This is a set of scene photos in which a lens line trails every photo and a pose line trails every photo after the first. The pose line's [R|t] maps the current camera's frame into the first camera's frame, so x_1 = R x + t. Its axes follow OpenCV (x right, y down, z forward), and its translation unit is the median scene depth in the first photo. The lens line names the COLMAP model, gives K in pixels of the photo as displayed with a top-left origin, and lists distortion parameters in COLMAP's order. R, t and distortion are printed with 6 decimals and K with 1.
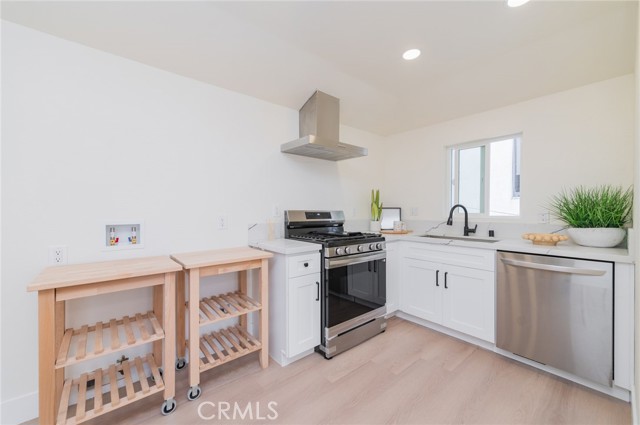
lens RADIAL K [[249.5, 0, 319.5], [0, 249.5, 213.3], [0, 0, 1]] dist [-0.000022, 0.000059]
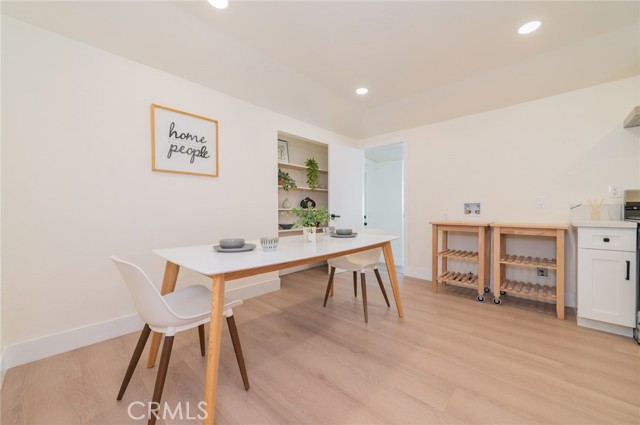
lens RADIAL K [[249.5, 0, 322.7], [0, 249.5, 211.9], [0, 0, 1]] dist [-0.000022, 0.000059]
pose [[0.104890, 0.009129, -0.994442, 0.779702], [-0.007492, 0.999937, 0.008389, 0.082412], [0.994456, 0.006571, 0.104952, -0.261969]]
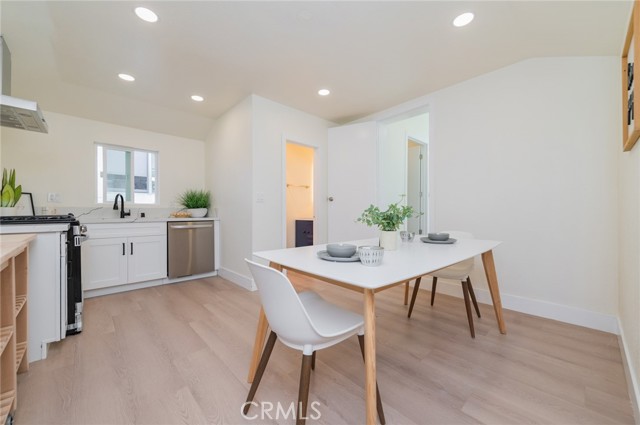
lens RADIAL K [[249.5, 0, 317.5], [0, 249.5, 212.1], [0, 0, 1]] dist [-0.000022, 0.000059]
pose [[-0.051239, -0.005095, 0.998673, -1.003233], [0.006566, 0.999964, 0.005438, 0.075655], [-0.998665, 0.006836, -0.051204, 0.062545]]
